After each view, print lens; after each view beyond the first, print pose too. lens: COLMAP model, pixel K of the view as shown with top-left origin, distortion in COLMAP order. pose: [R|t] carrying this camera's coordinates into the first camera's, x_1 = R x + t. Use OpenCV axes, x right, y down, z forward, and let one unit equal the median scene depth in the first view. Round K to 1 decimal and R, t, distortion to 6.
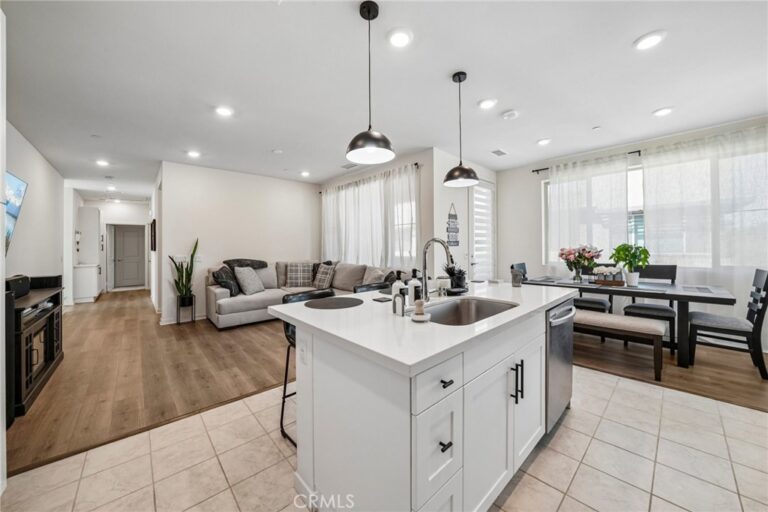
lens RADIAL K [[278.2, 0, 384.5], [0, 278.2, 243.5], [0, 0, 1]] dist [-0.022872, 0.001861]
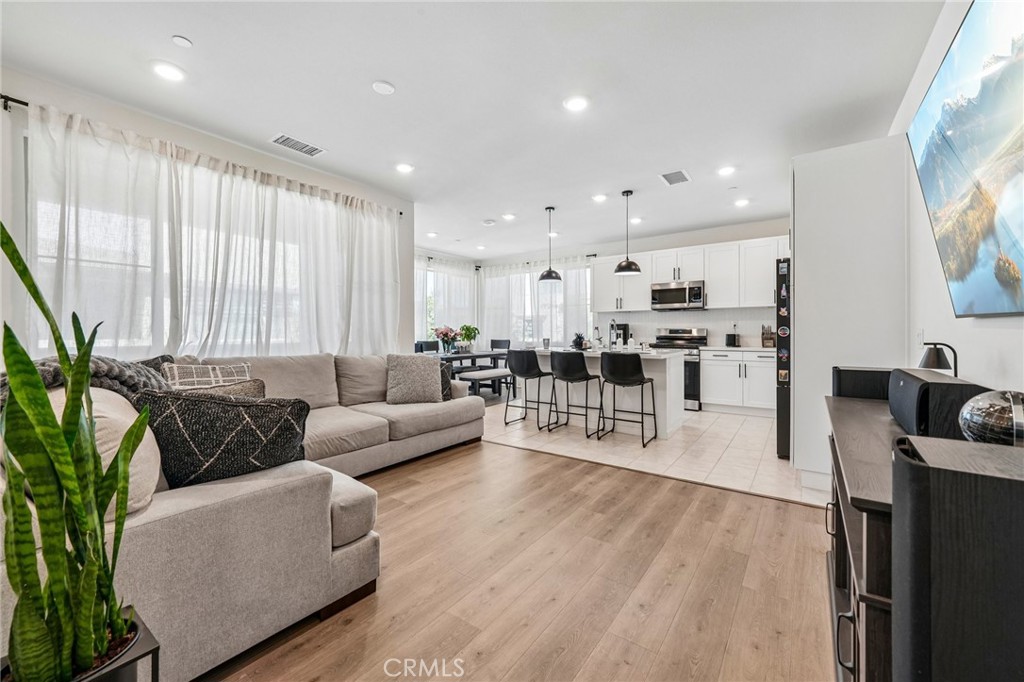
lens RADIAL K [[402.7, 0, 512.4], [0, 402.7, 336.5], [0, 0, 1]] dist [-0.000281, -0.000007]
pose [[-0.200493, 0.001927, 0.979693, -0.918040], [-0.008275, 0.999959, -0.003660, 0.045601], [-0.979660, -0.008841, -0.200469, 0.829272]]
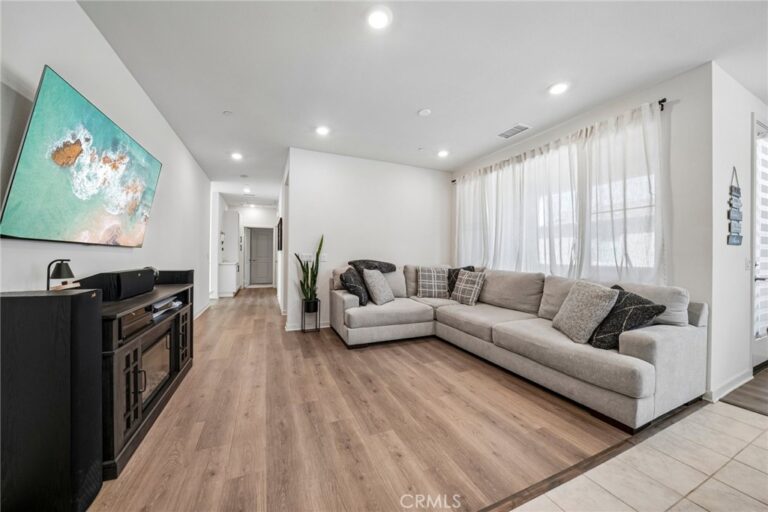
lens RADIAL K [[271.3, 0, 379.7], [0, 271.3, 255.3], [0, 0, 1]] dist [-0.021633, 0.000023]
pose [[0.941088, 0.021454, -0.337480, -0.229153], [-0.017262, 0.999732, 0.015416, 0.031443], [0.337720, -0.008682, 0.941207, 0.265222]]
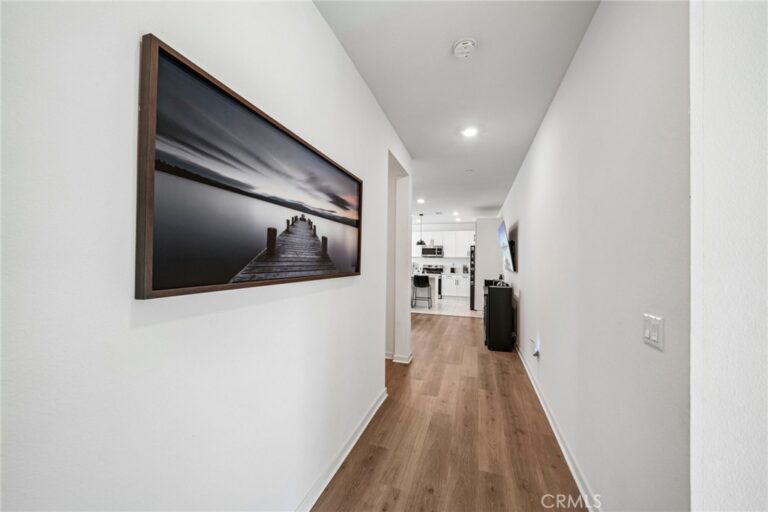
lens RADIAL K [[287.2, 0, 384.0], [0, 287.2, 256.0], [0, 0, 1]] dist [-0.008007, -0.000022]
pose [[-0.497883, 0.016879, 0.867080, -1.459224], [-0.019893, 0.999325, -0.030876, 0.016976], [-0.867016, -0.032622, -0.497211, 1.444061]]
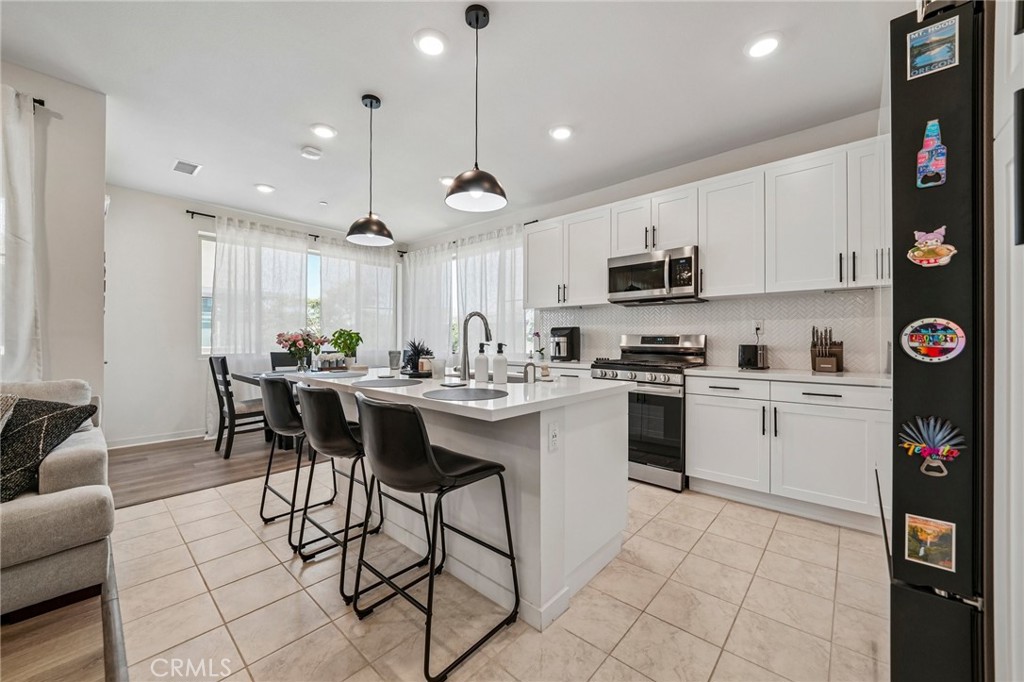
lens RADIAL K [[382.9, 0, 512.0], [0, 382.9, 341.0], [0, 0, 1]] dist [-0.008007, -0.000022]
pose [[-0.097230, 0.009150, 0.995220, -0.417685], [-0.014607, 0.999837, -0.010619, 0.033685], [-0.995155, -0.015570, -0.097080, 0.364958]]
